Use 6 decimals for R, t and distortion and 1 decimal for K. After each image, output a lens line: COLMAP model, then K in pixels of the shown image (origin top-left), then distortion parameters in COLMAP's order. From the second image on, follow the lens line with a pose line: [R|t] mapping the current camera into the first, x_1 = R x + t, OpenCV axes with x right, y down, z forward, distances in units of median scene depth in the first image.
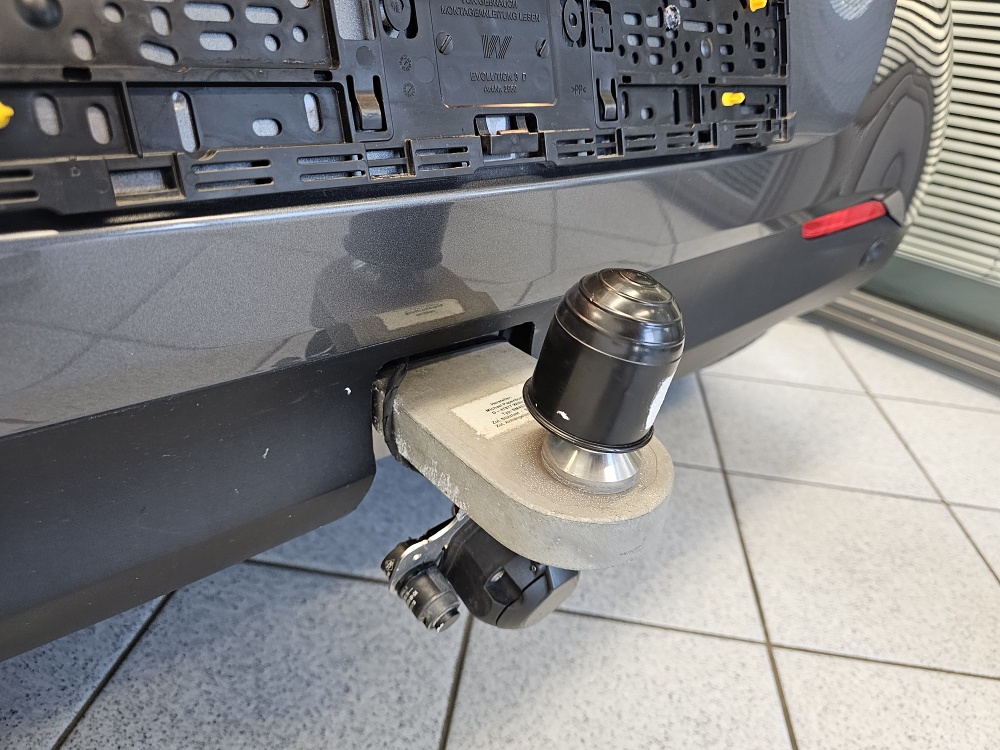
lens RADIAL K [[673.0, 0, 500.0], [0, 673.0, 375.0], [0, 0, 1]] dist [0.004172, -0.001756]
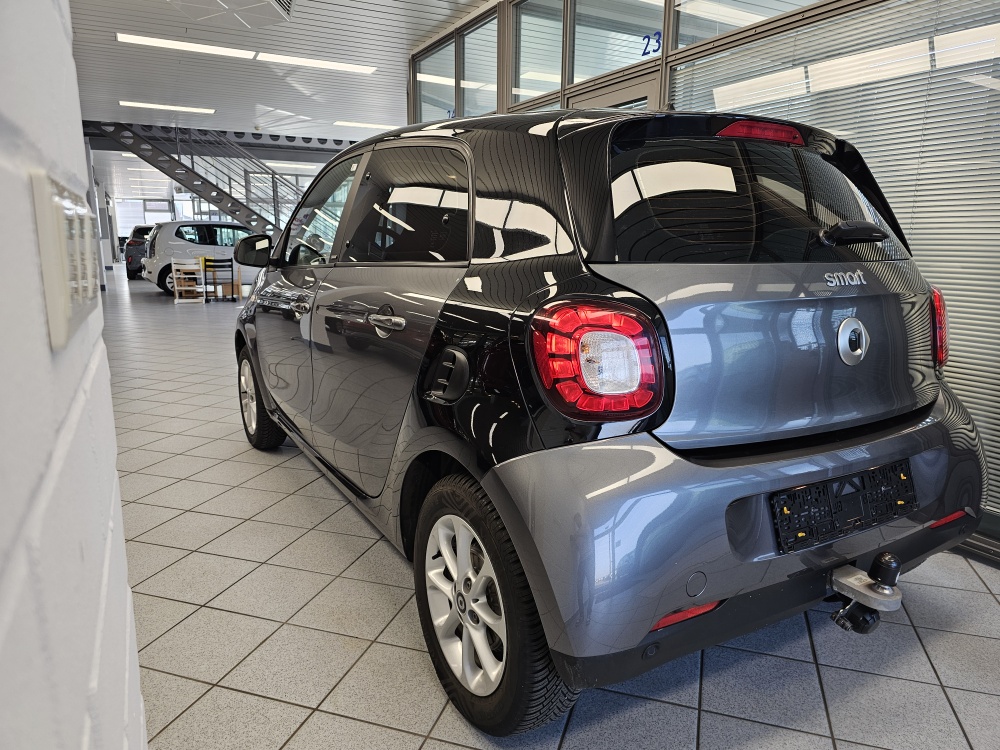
lens RADIAL K [[673.0, 0, 500.0], [0, 673.0, 375.0], [0, 0, 1]] dist [0.004172, -0.001756]
pose [[0.981246, -0.028546, -0.190633, -0.792592], [-0.029873, 0.954504, -0.296697, 0.083192], [0.190430, 0.296828, 0.935751, -2.252910]]
